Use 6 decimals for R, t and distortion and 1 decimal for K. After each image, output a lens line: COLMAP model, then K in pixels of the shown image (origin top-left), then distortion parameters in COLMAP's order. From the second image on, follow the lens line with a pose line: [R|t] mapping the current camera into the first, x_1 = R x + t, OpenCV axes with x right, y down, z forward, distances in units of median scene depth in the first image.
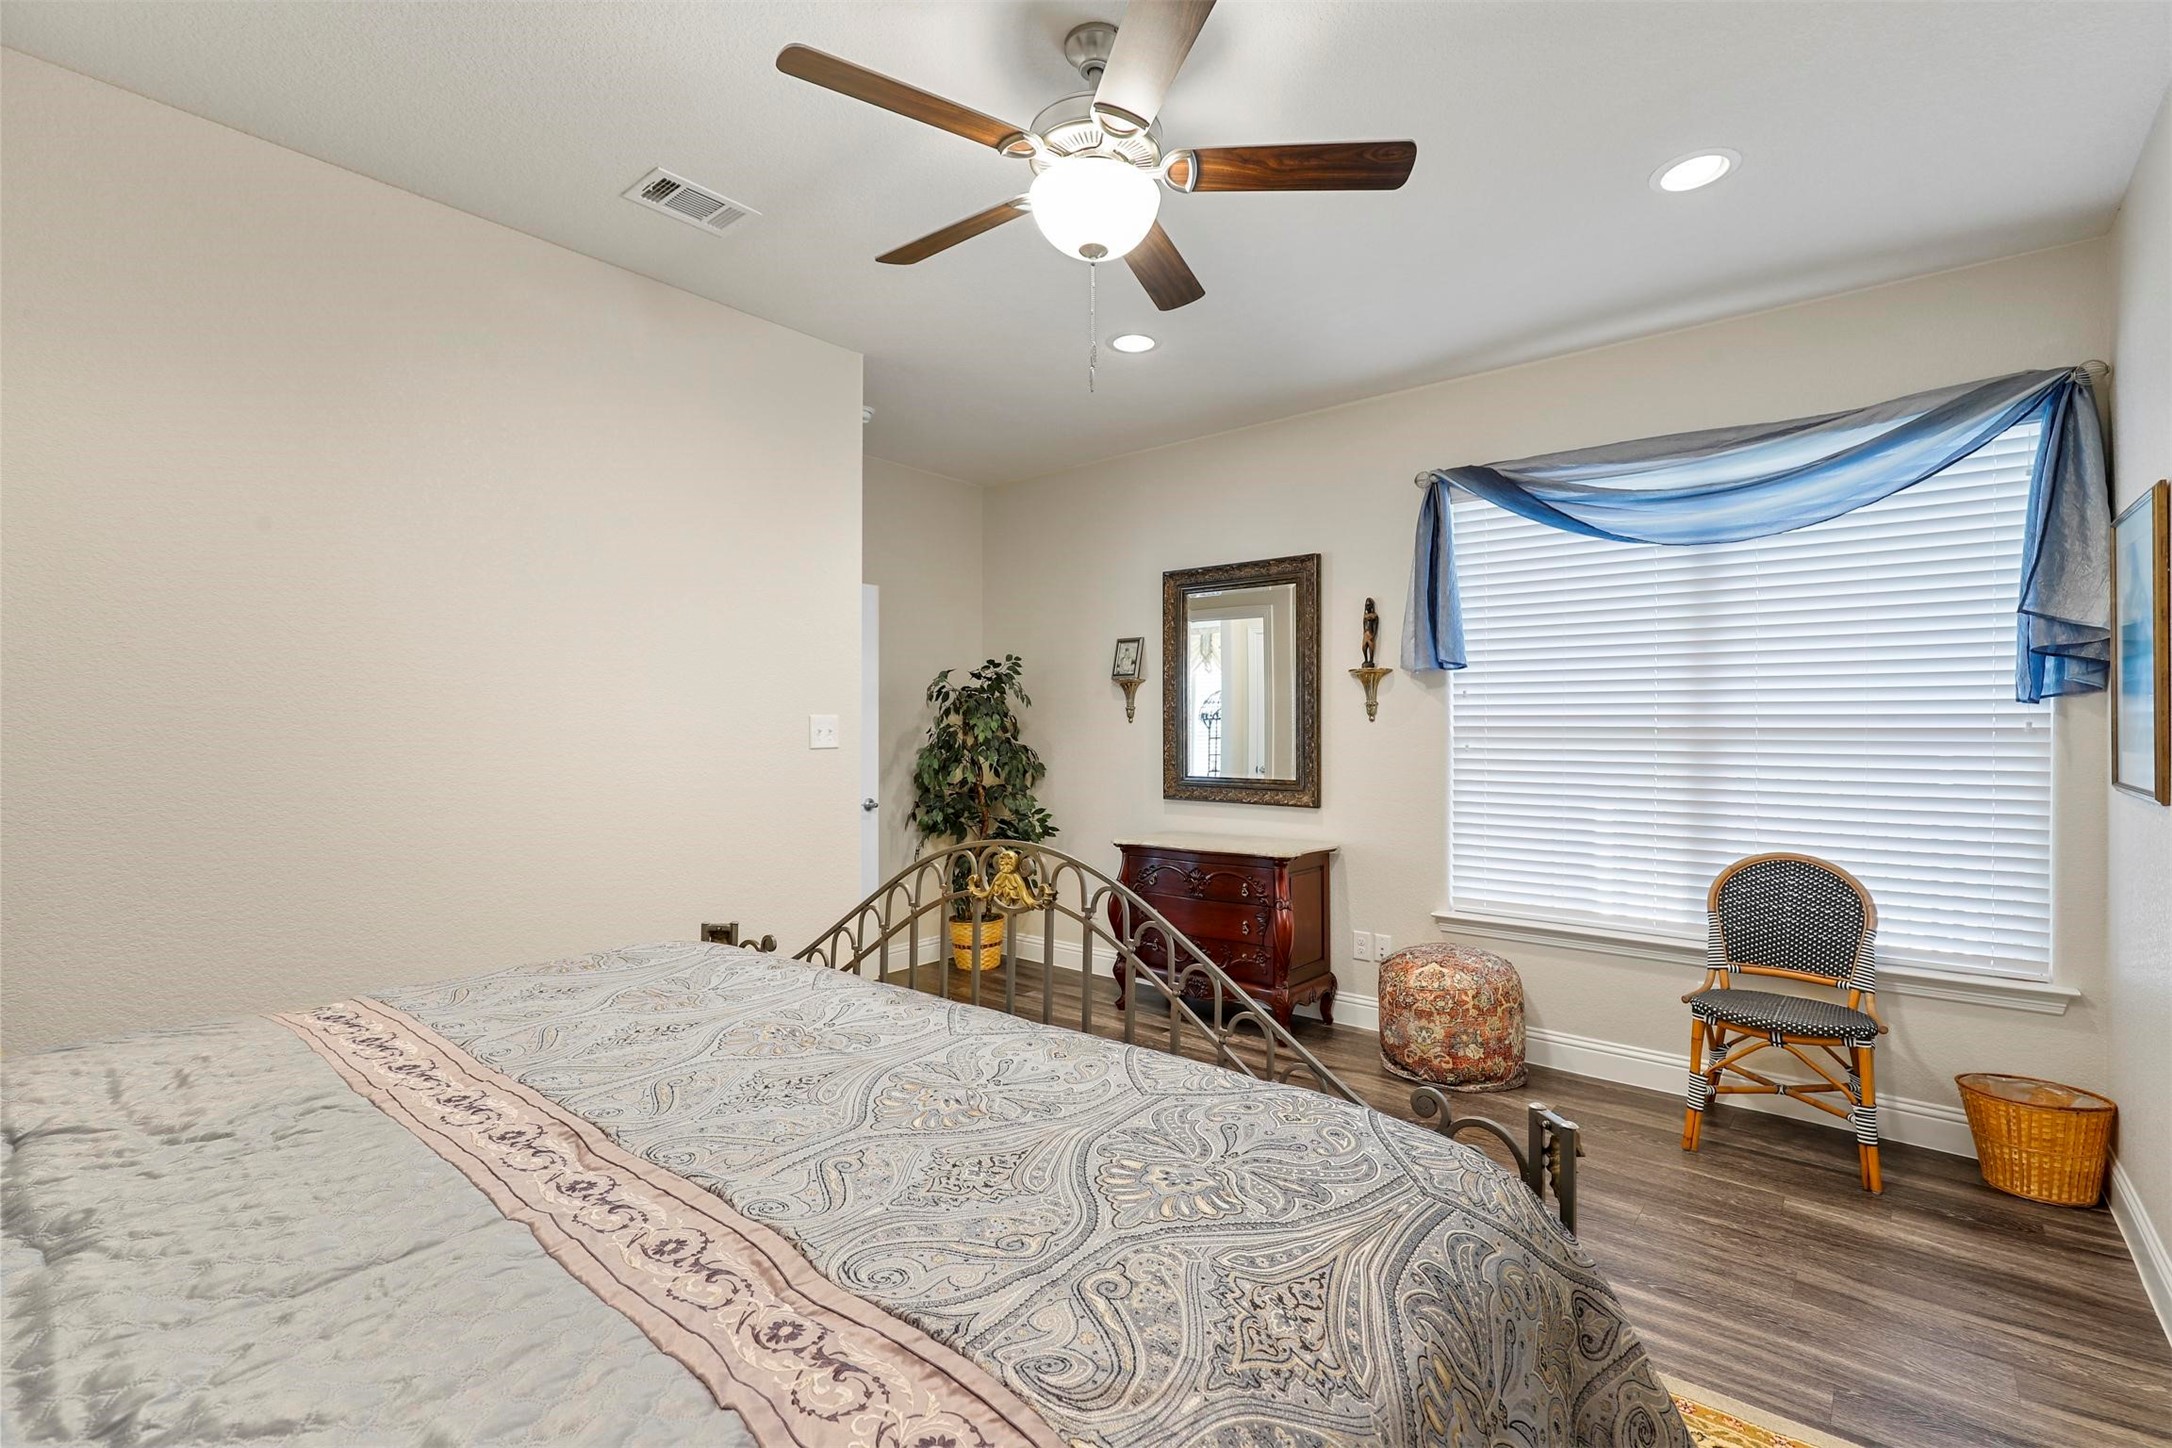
lens RADIAL K [[991.1, 0, 1086.1], [0, 991.1, 730.2], [0, 0, 1]] dist [0.002545, 0.000178]
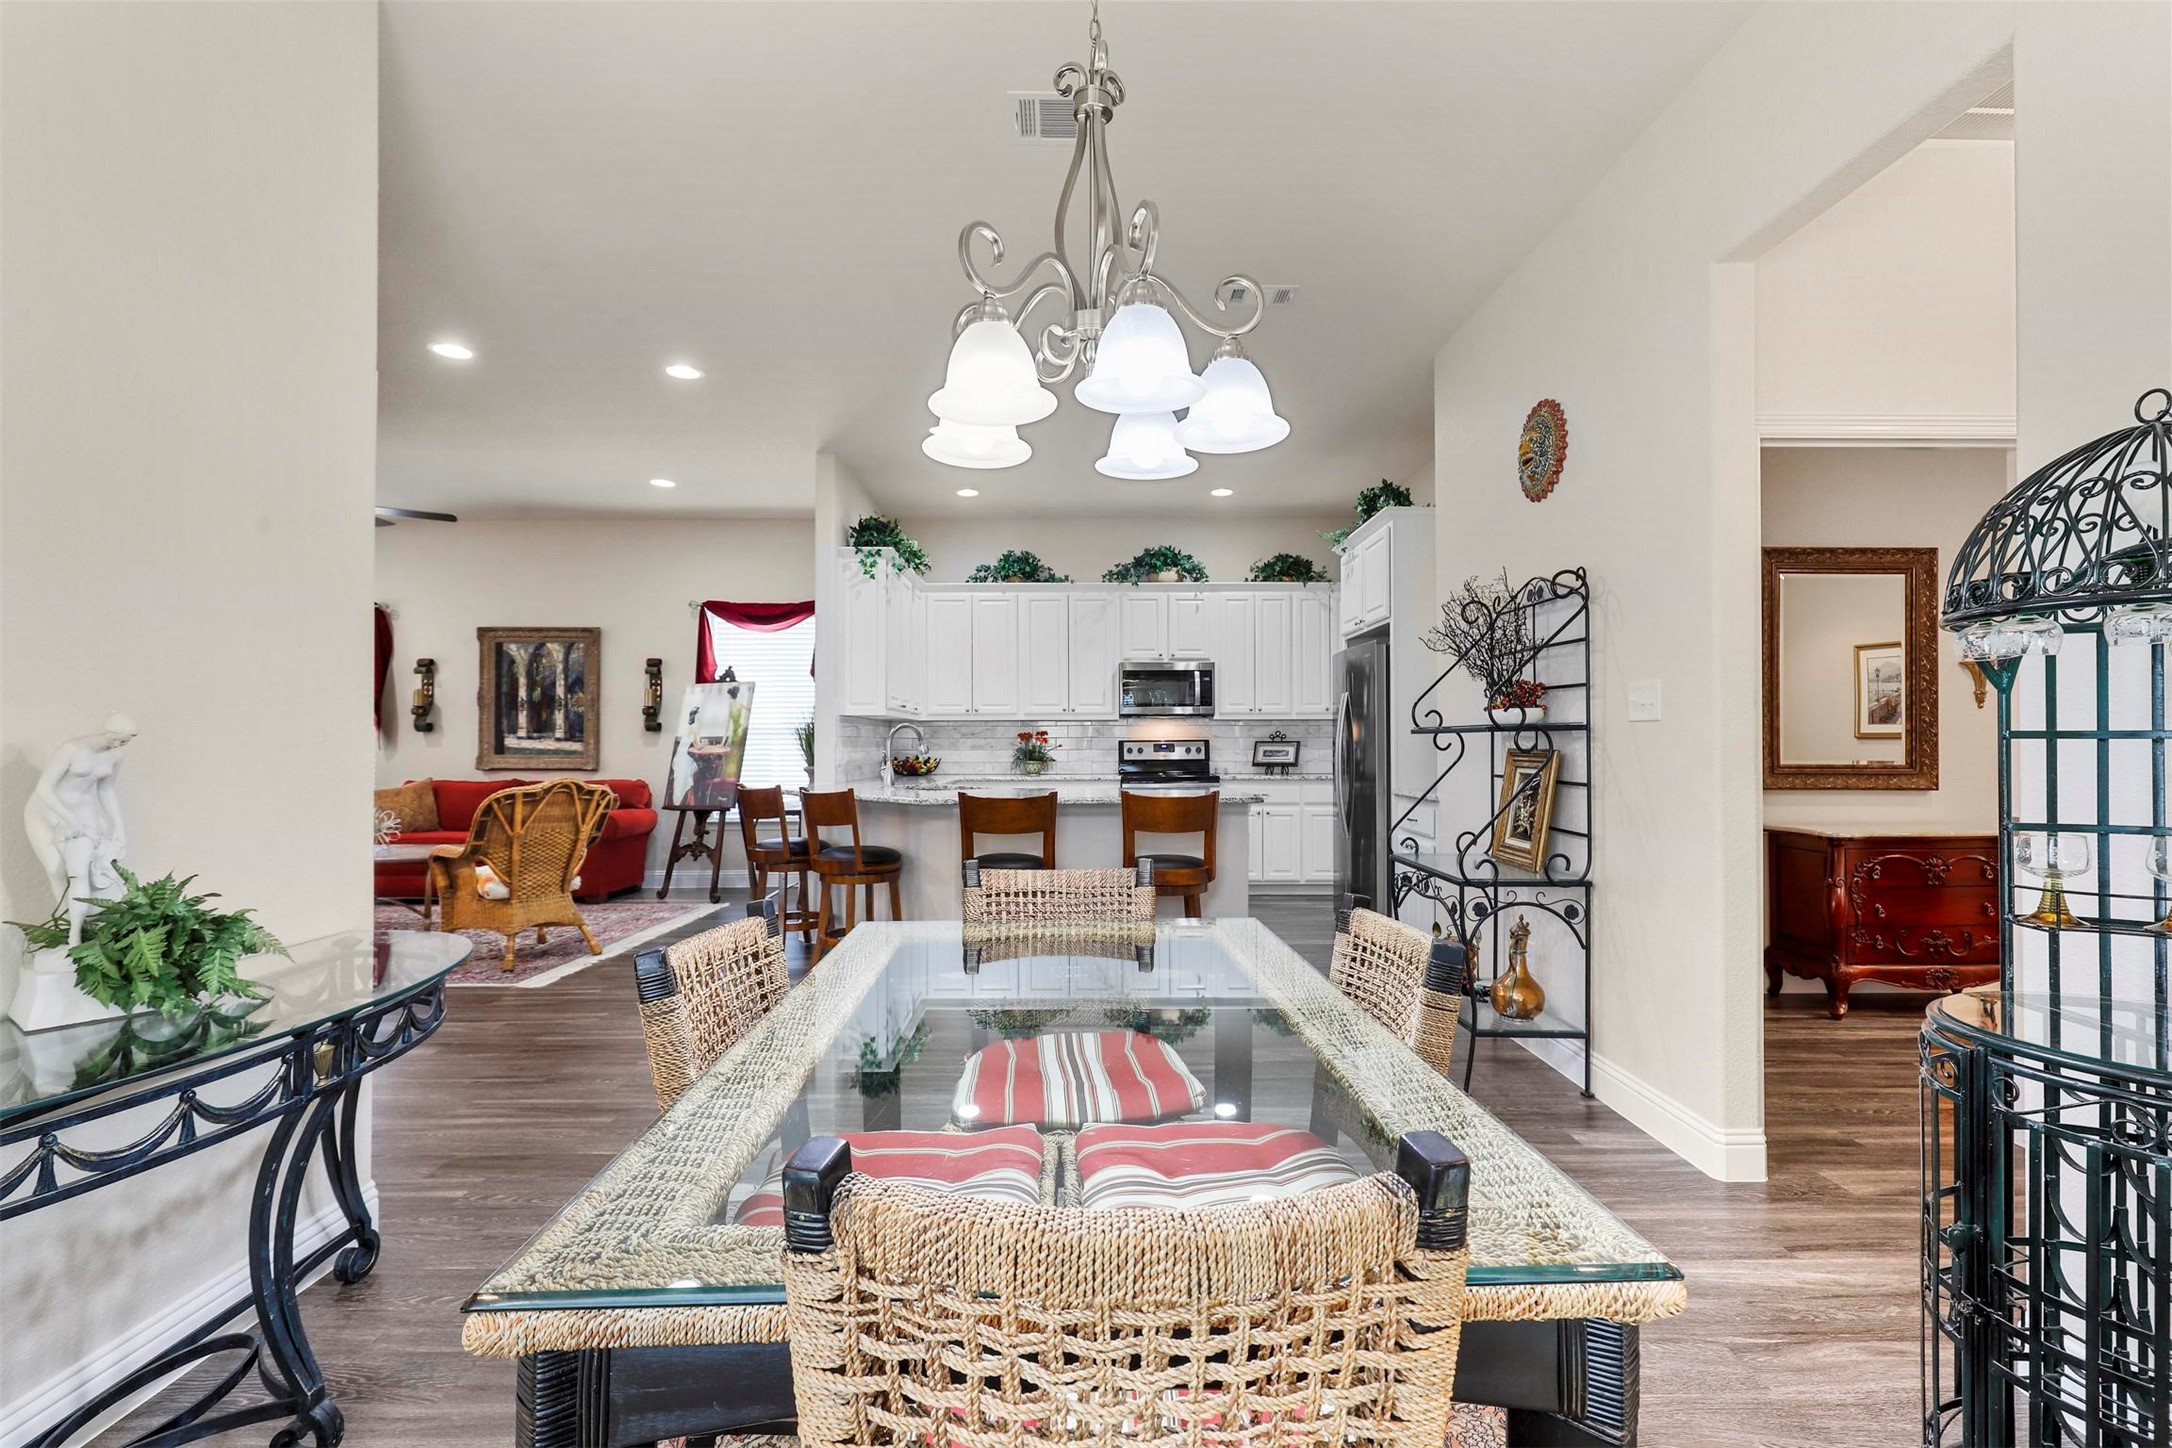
lens RADIAL K [[991.1, 0, 1091.4], [0, 991.1, 732.9], [0, 0, 1]] dist [0.002545, 0.000178]
pose [[0.766133, 0.004153, 0.642669, -1.086631], [0.000710, 0.999973, -0.007308, 0.023755], [-0.642682, 0.006056, 0.766109, 0.742541]]
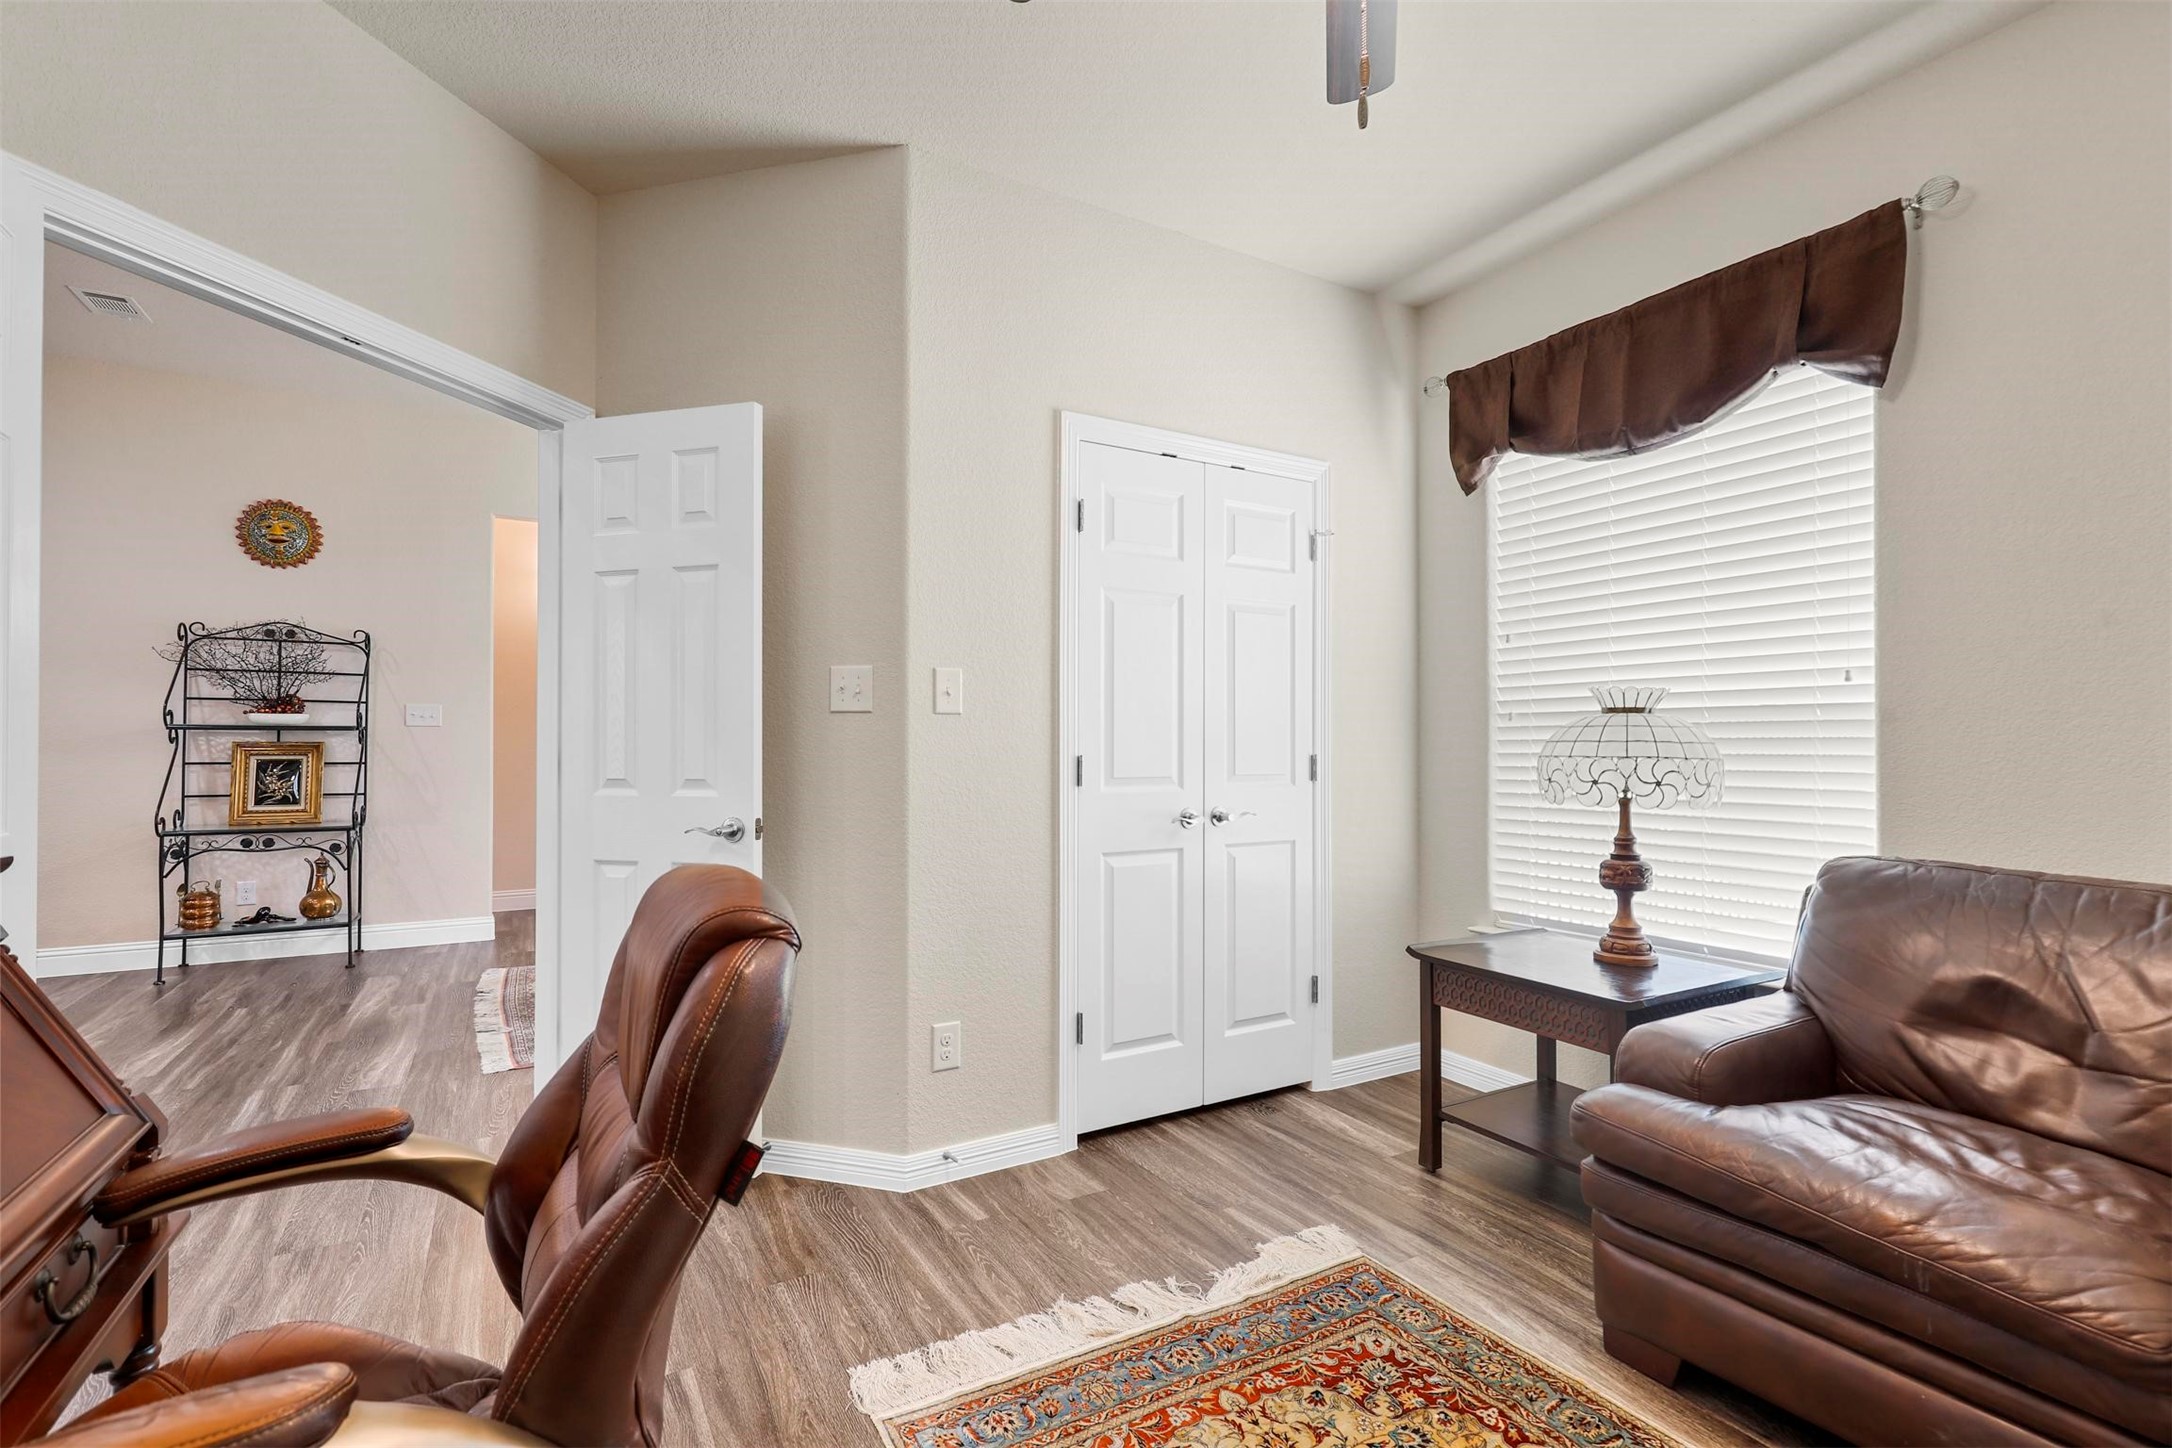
lens RADIAL K [[991.1, 0, 1085.4], [0, 991.1, 729.5], [0, 0, 1]] dist [0.002545, 0.000178]
pose [[-0.933929, 0.004362, 0.357433, -2.503256], [-0.003154, 0.999786, -0.020441, 0.063744], [-0.357446, -0.020218, -0.933715, 4.070382]]
